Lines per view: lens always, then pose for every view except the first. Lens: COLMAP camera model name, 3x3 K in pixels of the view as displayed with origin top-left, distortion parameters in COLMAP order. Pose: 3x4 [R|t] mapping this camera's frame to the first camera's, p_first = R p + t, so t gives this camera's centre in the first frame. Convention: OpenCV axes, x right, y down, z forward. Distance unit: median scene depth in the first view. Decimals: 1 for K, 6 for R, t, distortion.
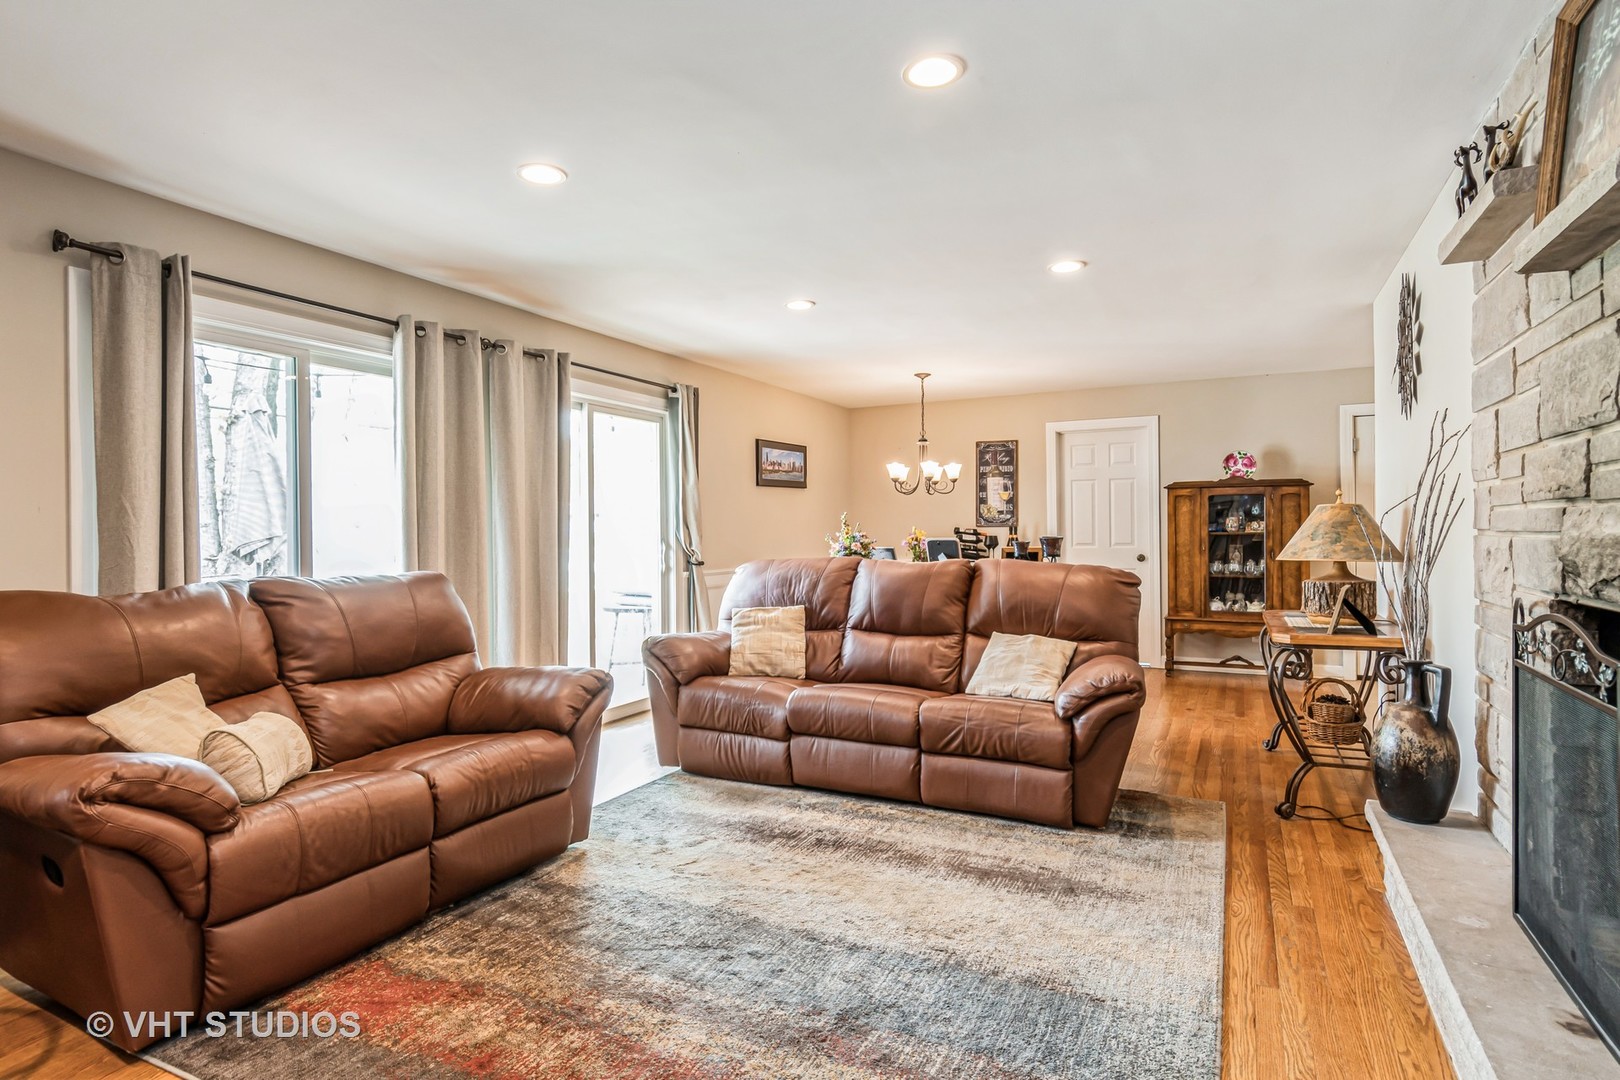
lens RADIAL K [[853.5, 0, 808.9], [0, 853.5, 526.6], [0, 0, 1]] dist [0.002666, -0.000688]
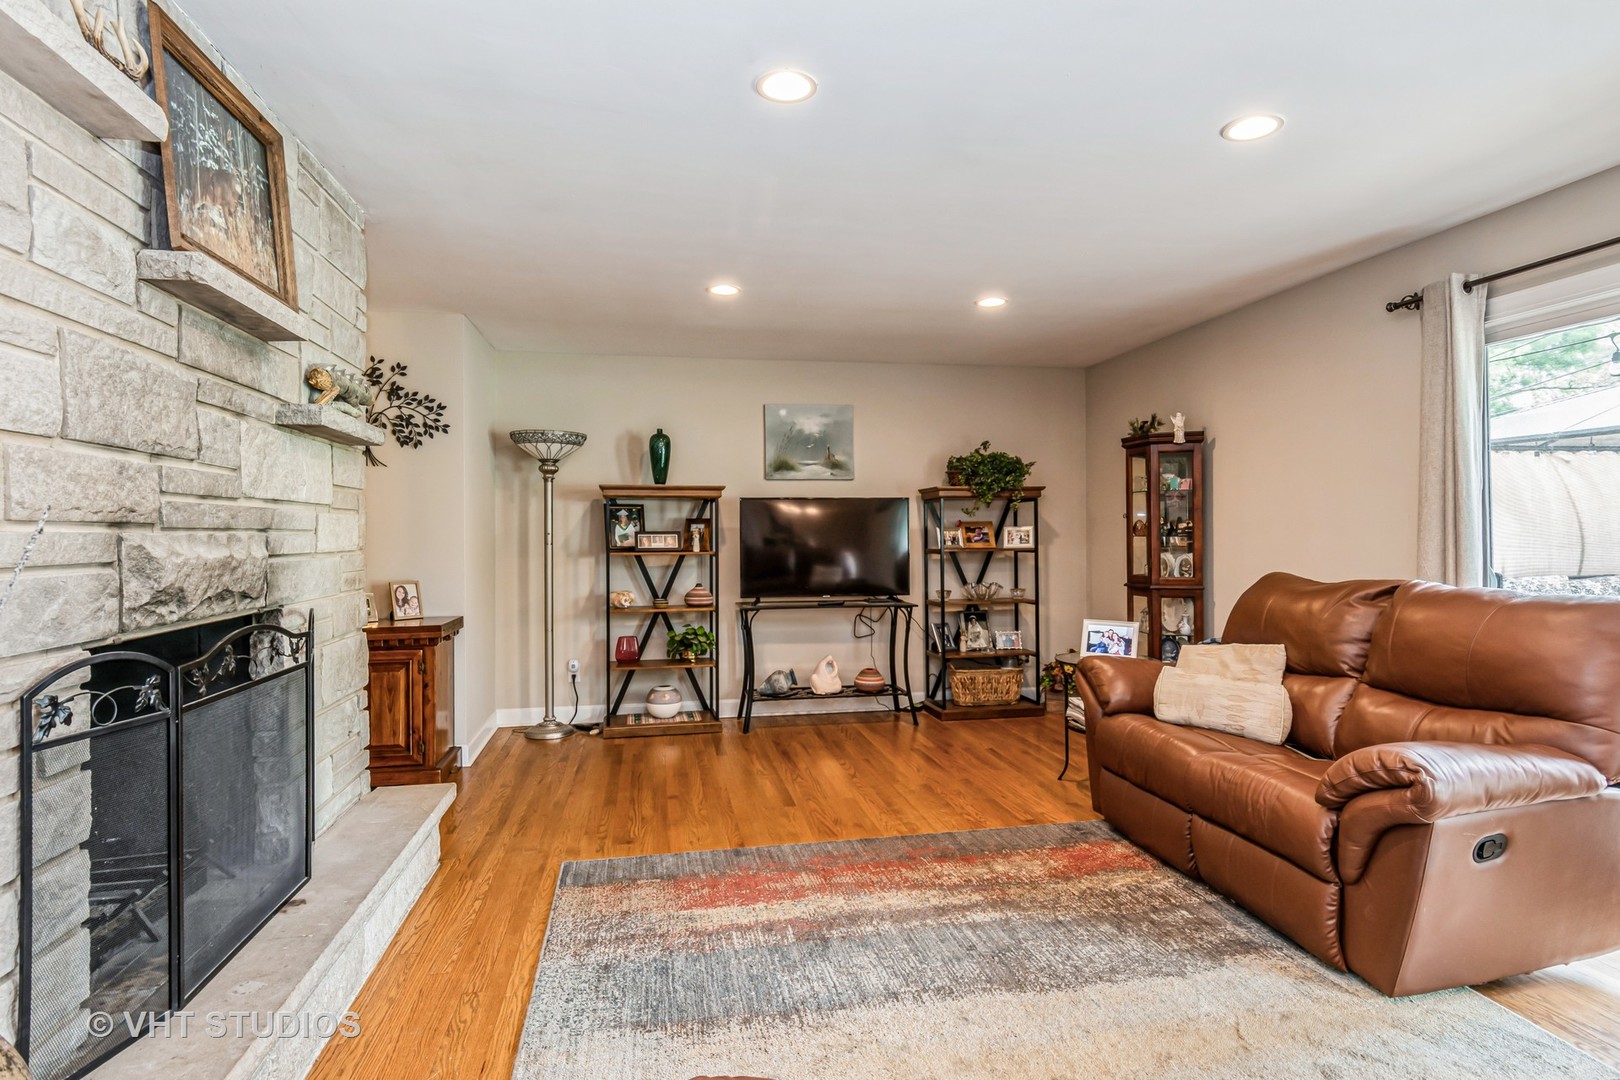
lens RADIAL K [[855.9, 0, 802.6], [0, 855.9, 529.4], [0, 0, 1]] dist [0.003312, -0.001417]
pose [[-0.798640, 0.009990, -0.601726, 0.454107], [0.013671, 0.999905, -0.001544, -0.008359], [0.601654, -0.009459, -0.798701, 1.117654]]
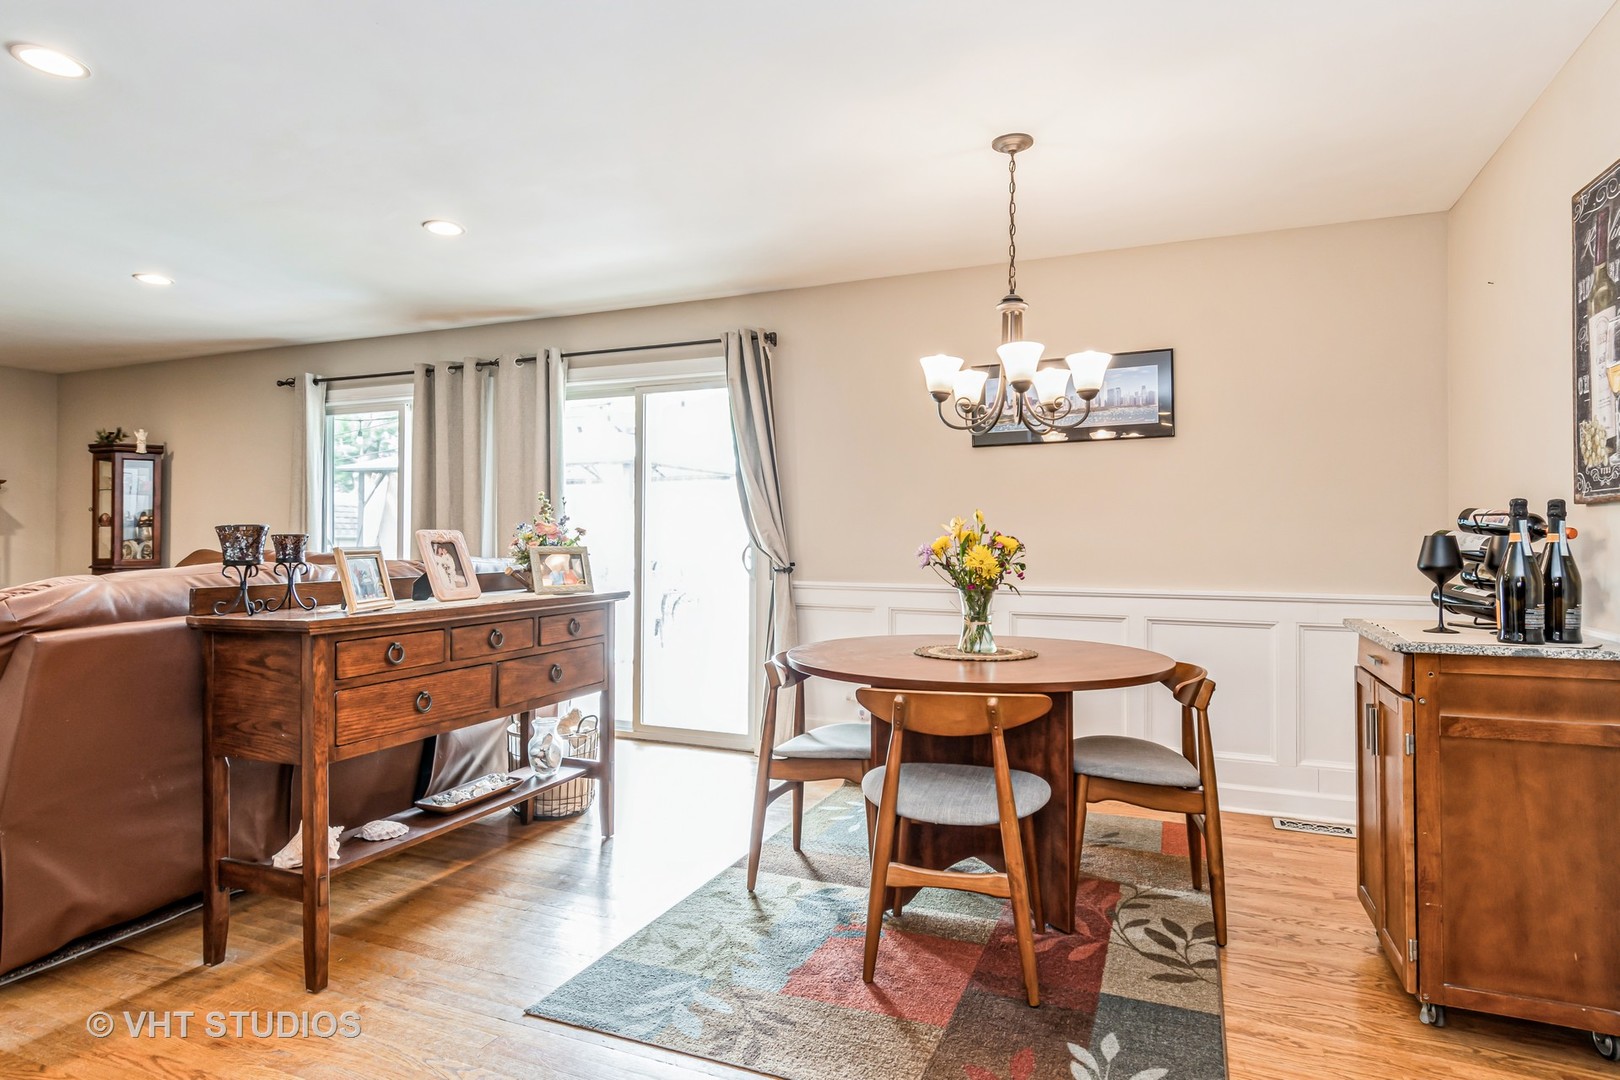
lens RADIAL K [[893.5, 0, 801.8], [0, 893.5, 532.3], [0, 0, 1]] dist [0.004476, 0.000959]
pose [[0.061571, -0.001446, -0.998102, 1.021729], [-0.000625, 0.999999, -0.001487, 0.021166], [0.998103, 0.000716, 0.061570, 1.593630]]
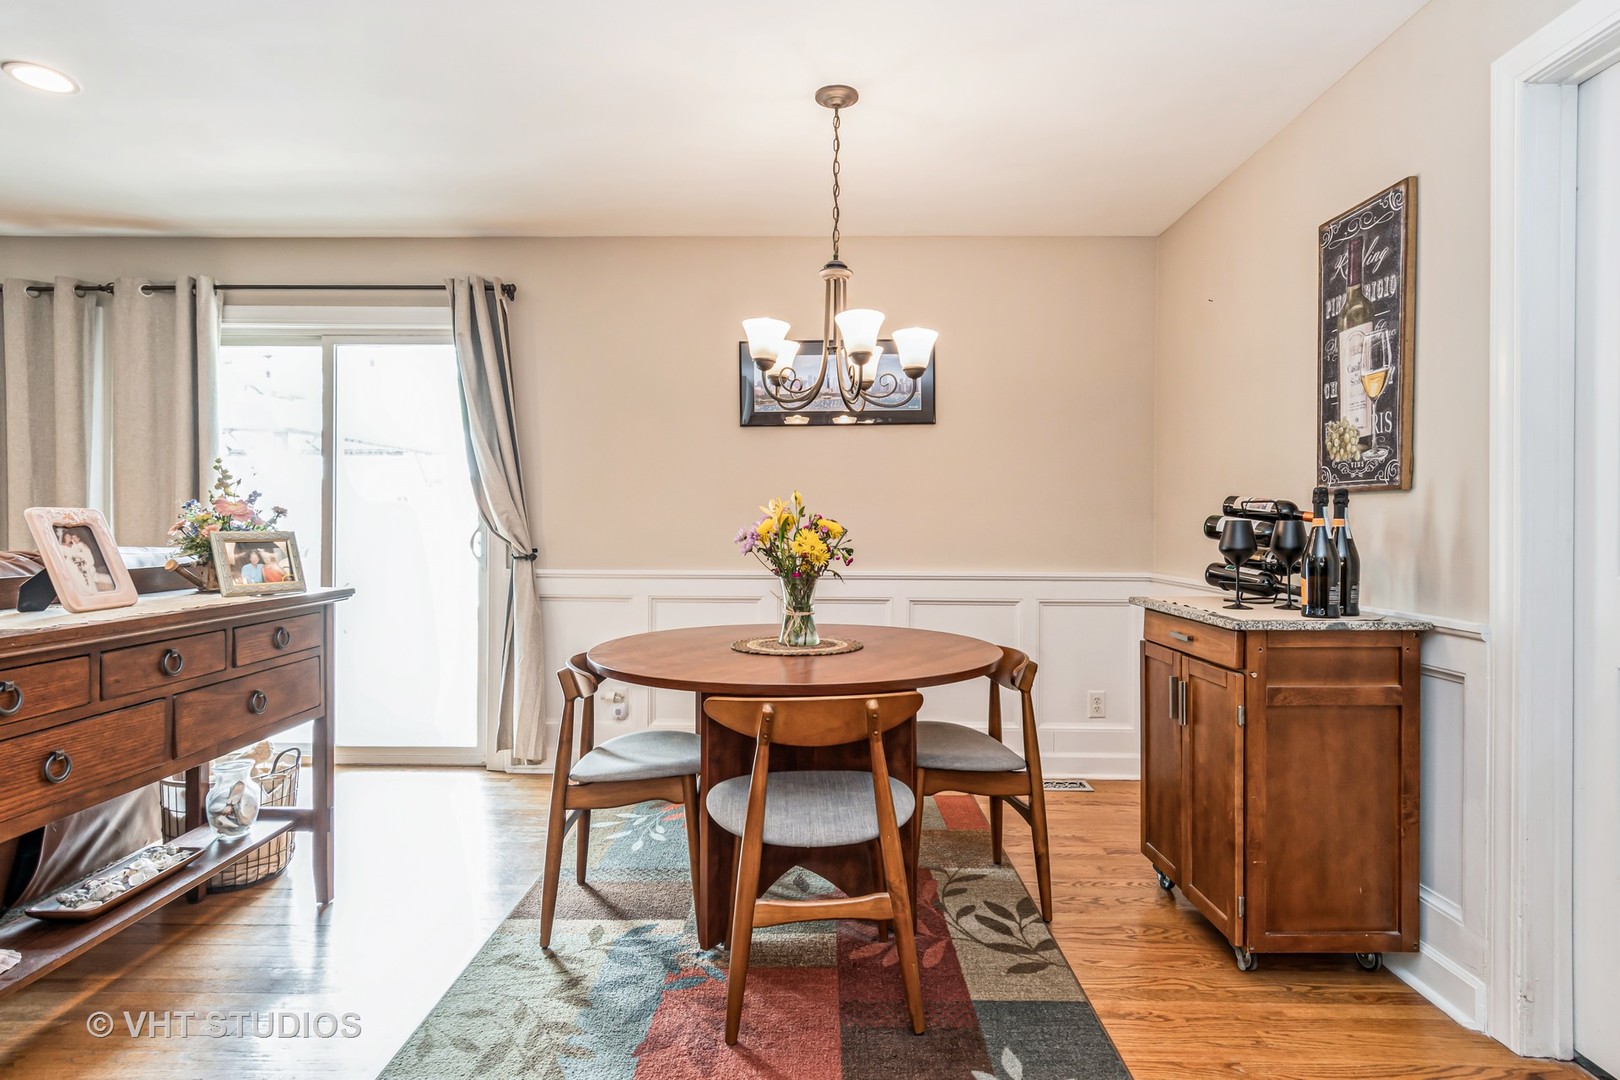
lens RADIAL K [[855.9, 0, 802.6], [0, 855.9, 529.4], [0, 0, 1]] dist [0.003312, -0.001417]
pose [[0.437441, 0.015253, -0.899118, 0.869883], [-0.004930, 0.999882, 0.014564, 0.021307], [0.899234, -0.001938, 0.437464, 1.493067]]
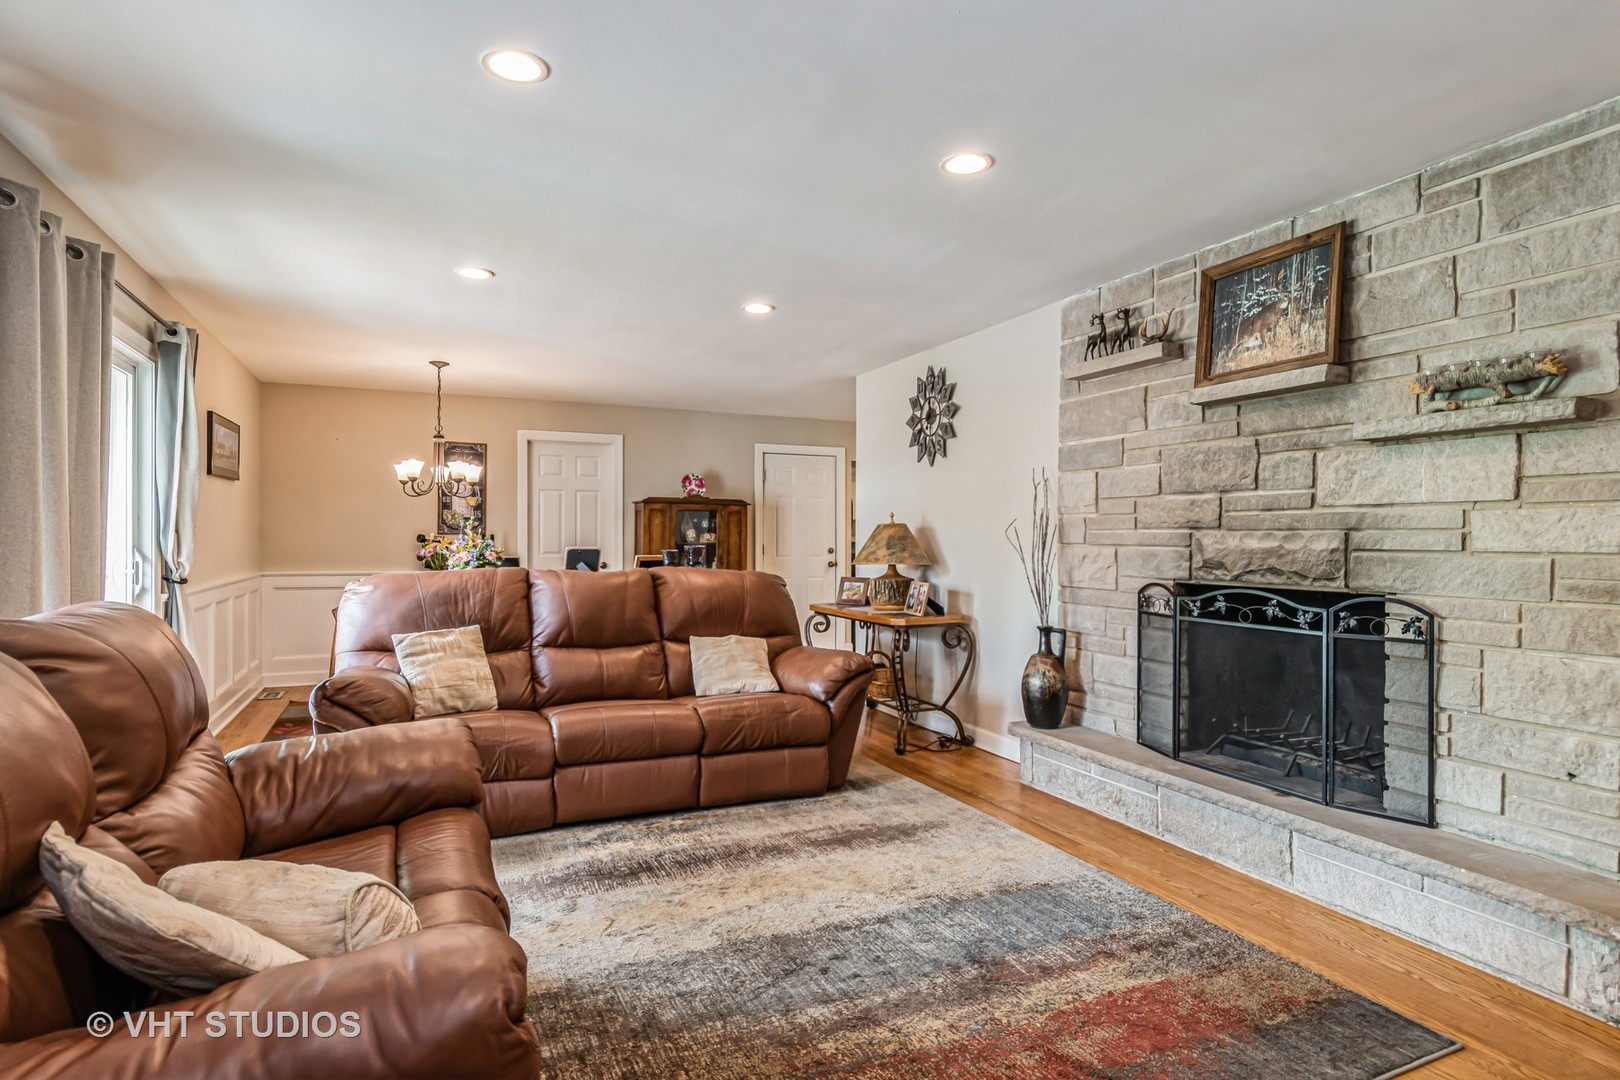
lens RADIAL K [[855.9, 0, 802.6], [0, 855.9, 529.4], [0, 0, 1]] dist [0.003312, -0.001417]
pose [[0.633191, 0.018915, 0.773764, -0.579226], [-0.014037, 0.999818, -0.012954, 0.003806], [-0.773868, -0.002659, 0.633341, 0.252942]]
